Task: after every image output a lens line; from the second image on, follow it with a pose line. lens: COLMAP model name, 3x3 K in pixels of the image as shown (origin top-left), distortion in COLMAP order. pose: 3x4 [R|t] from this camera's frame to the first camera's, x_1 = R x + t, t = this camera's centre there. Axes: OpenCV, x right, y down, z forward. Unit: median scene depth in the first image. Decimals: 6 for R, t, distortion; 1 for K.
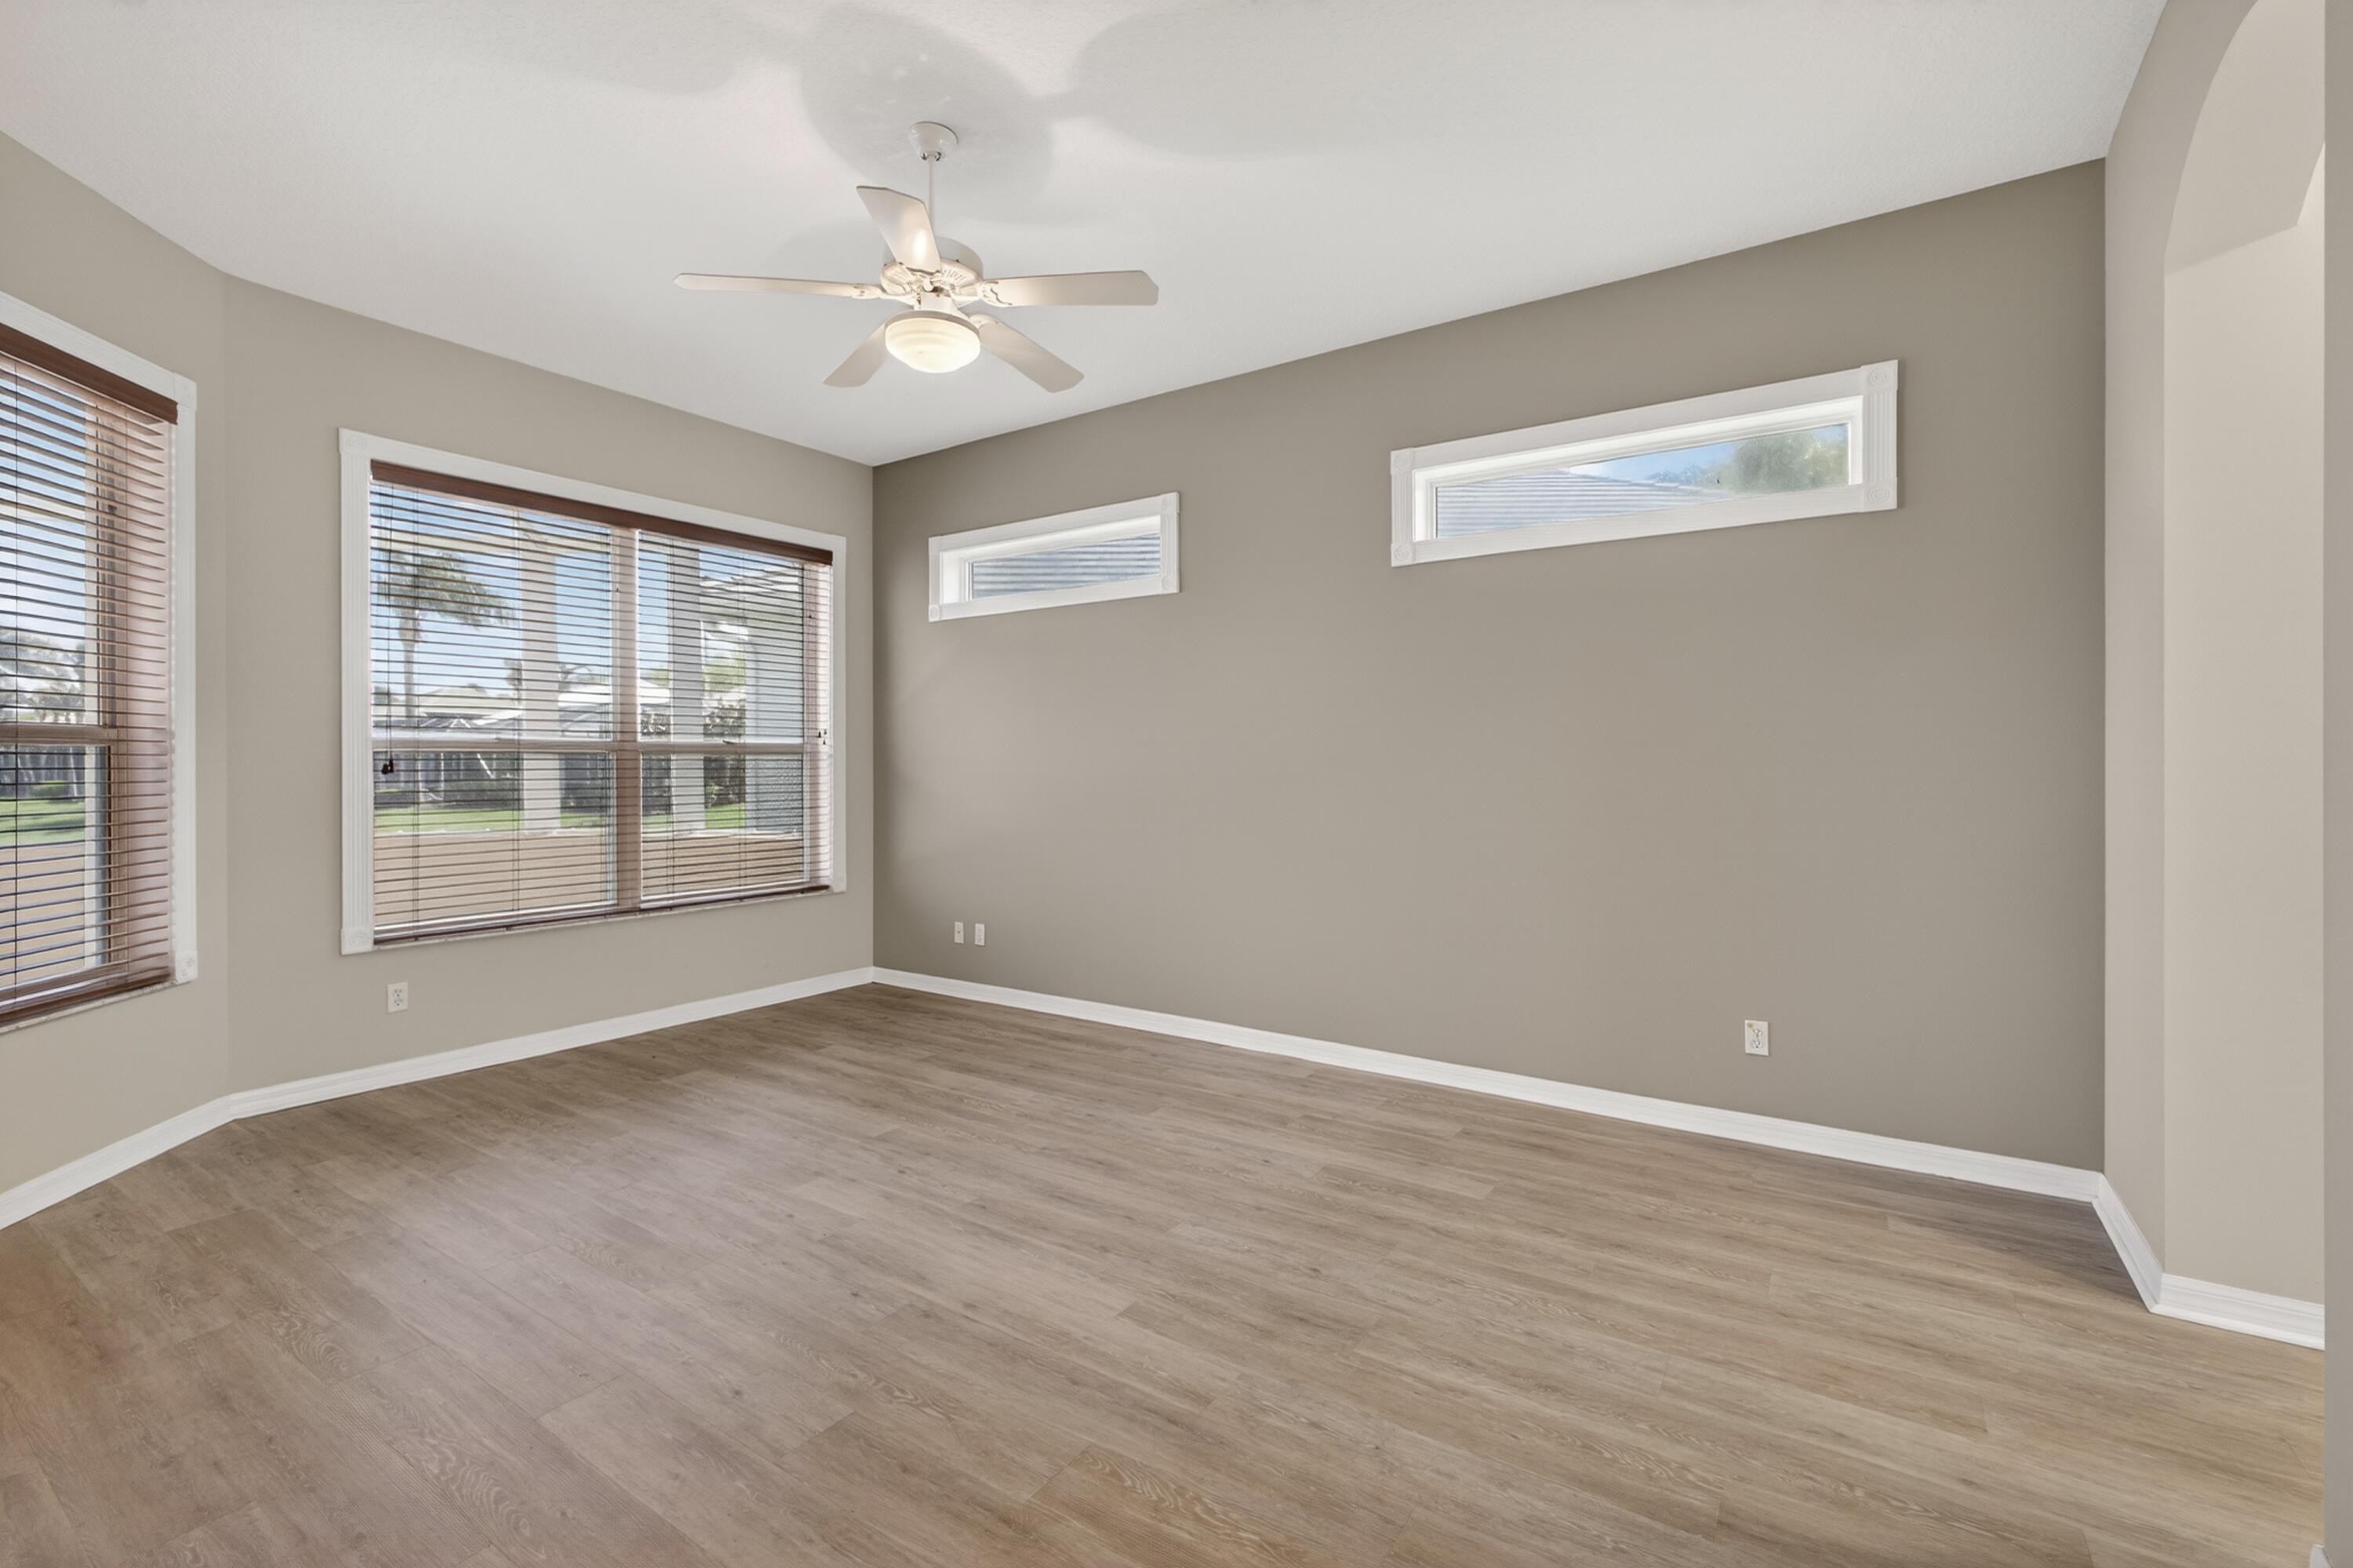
lens RADIAL K [[1004.2, 0, 1188.4], [0, 1004.2, 770.6], [0, 0, 1]] dist [0.004981, 0.000060]
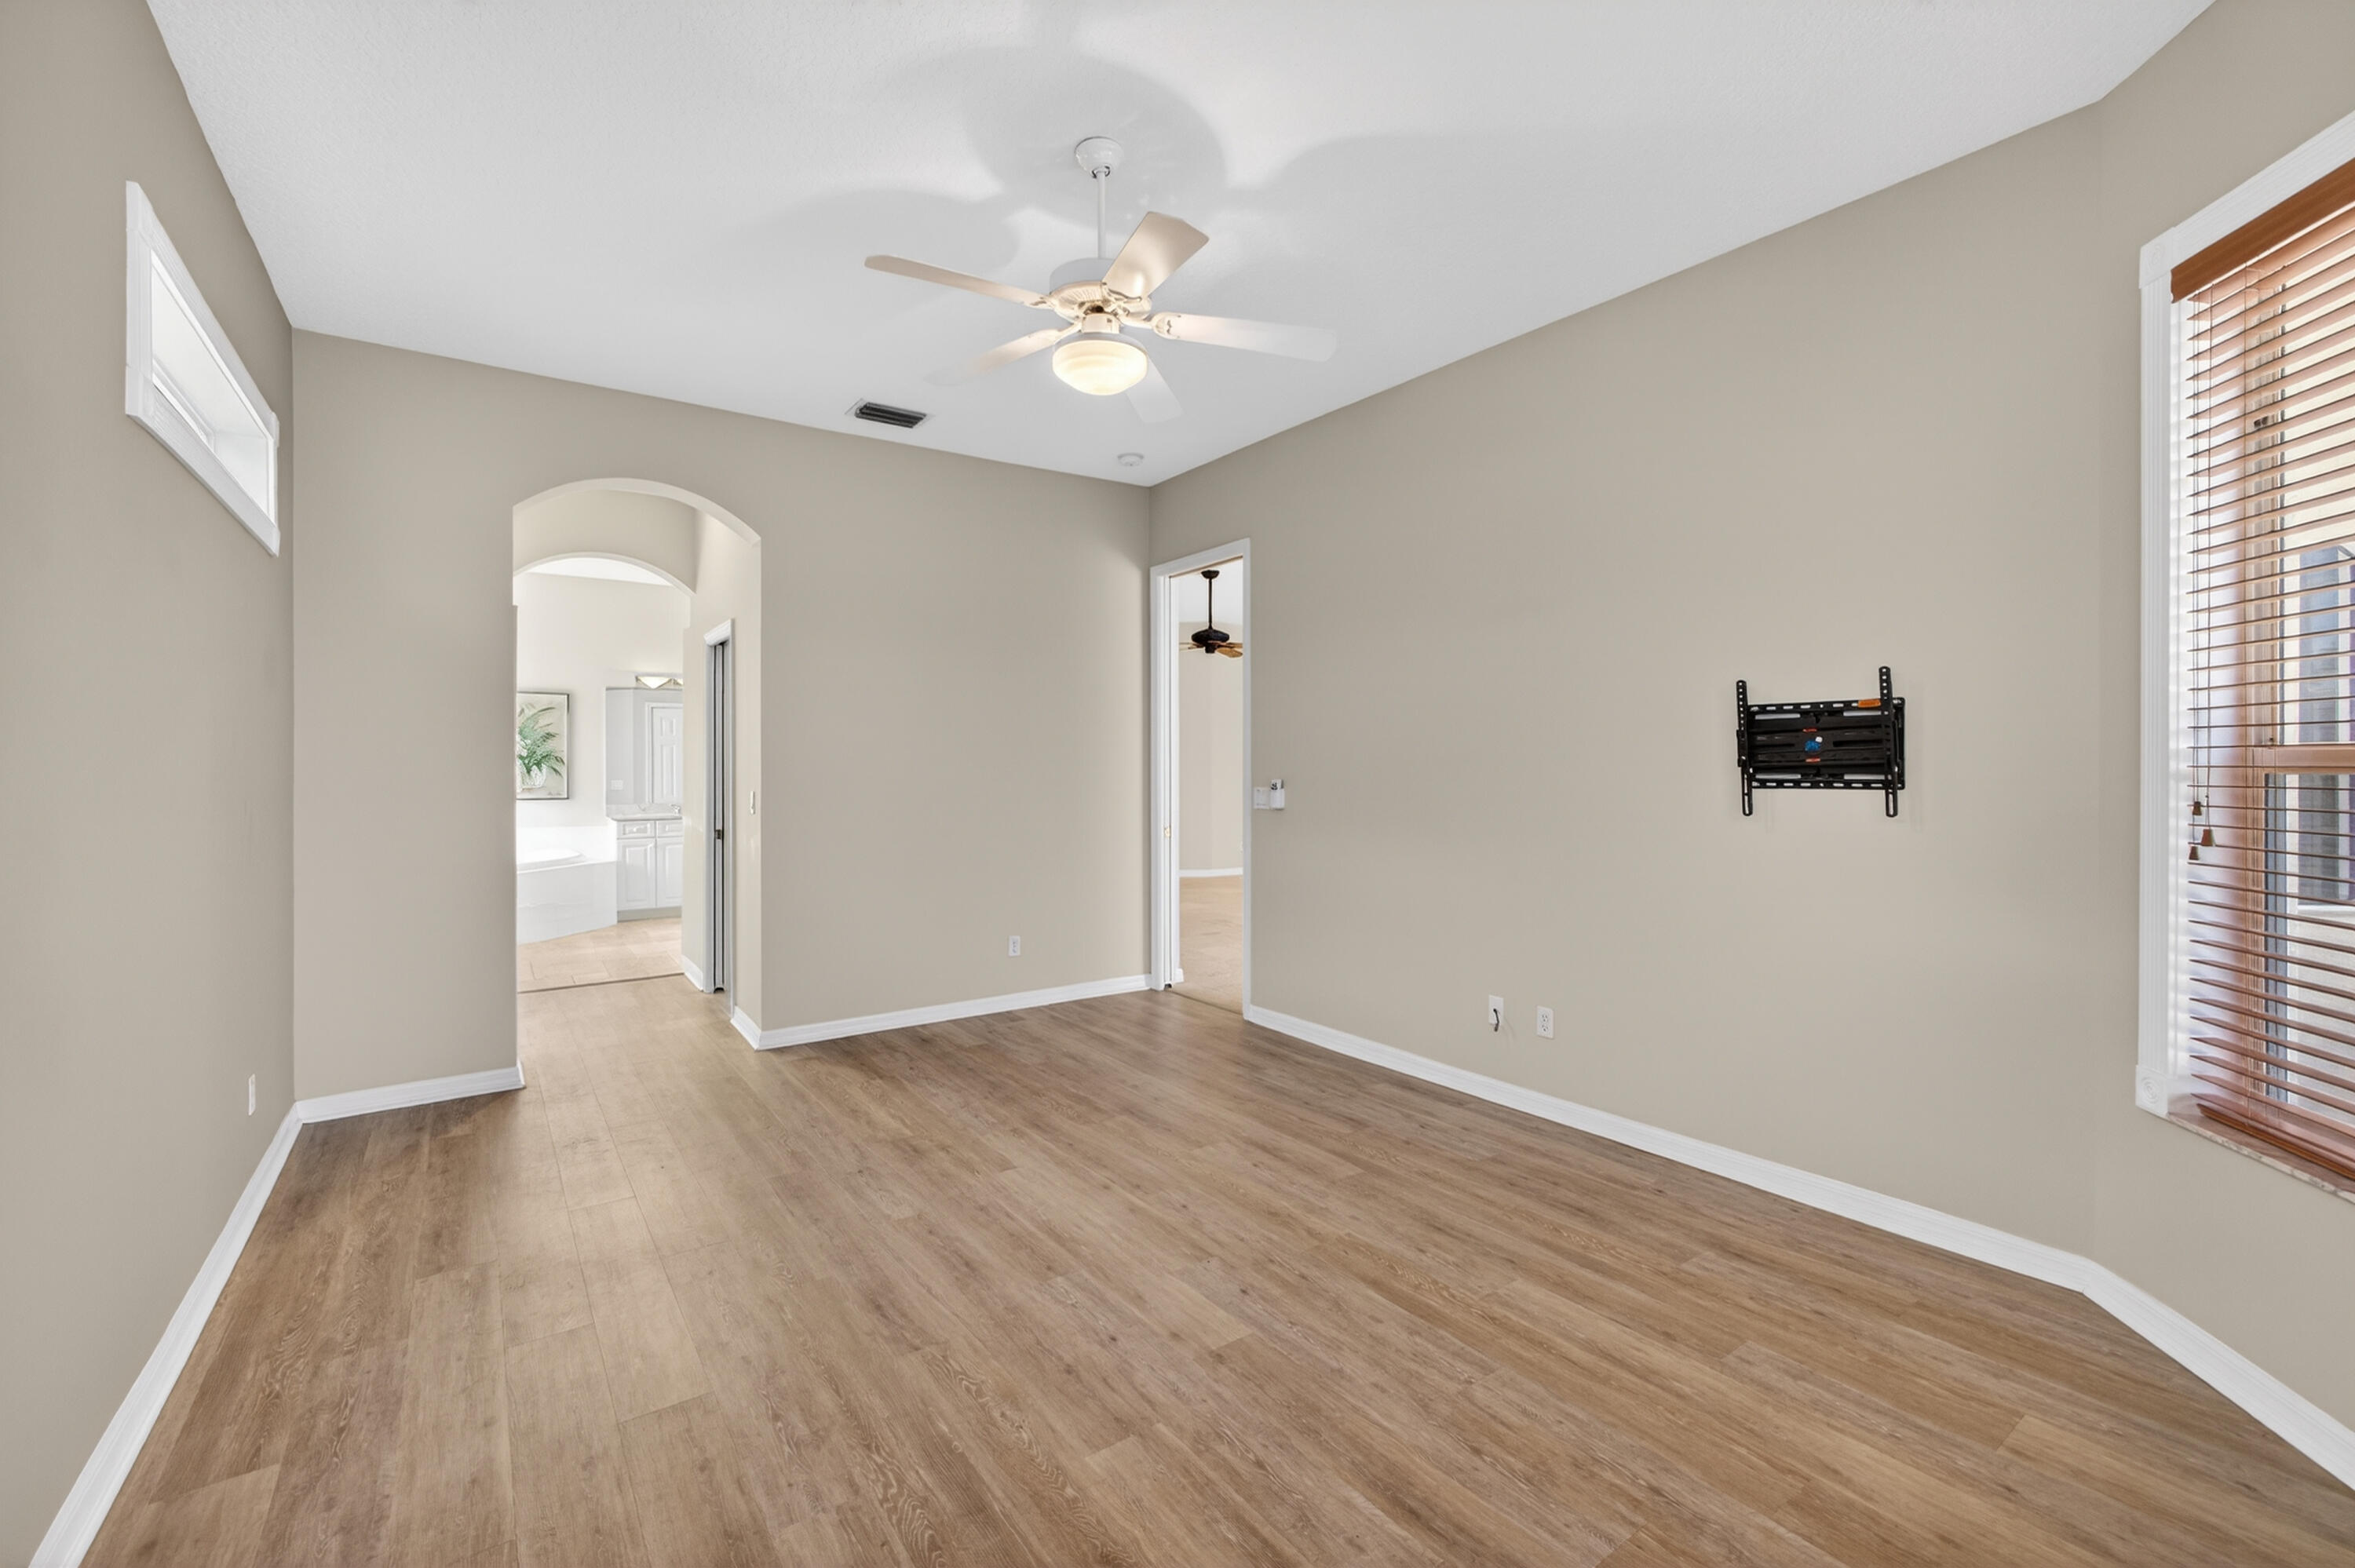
lens RADIAL K [[1004.9, 0, 1173.7], [0, 1004.9, 775.2], [0, 0, 1]] dist [0.004981, 0.000060]
pose [[-0.931837, 0.004410, 0.362851, -0.718540], [0.009018, 0.999899, 0.011008, -0.038300], [-0.362766, 0.013530, -0.931782, 2.004140]]
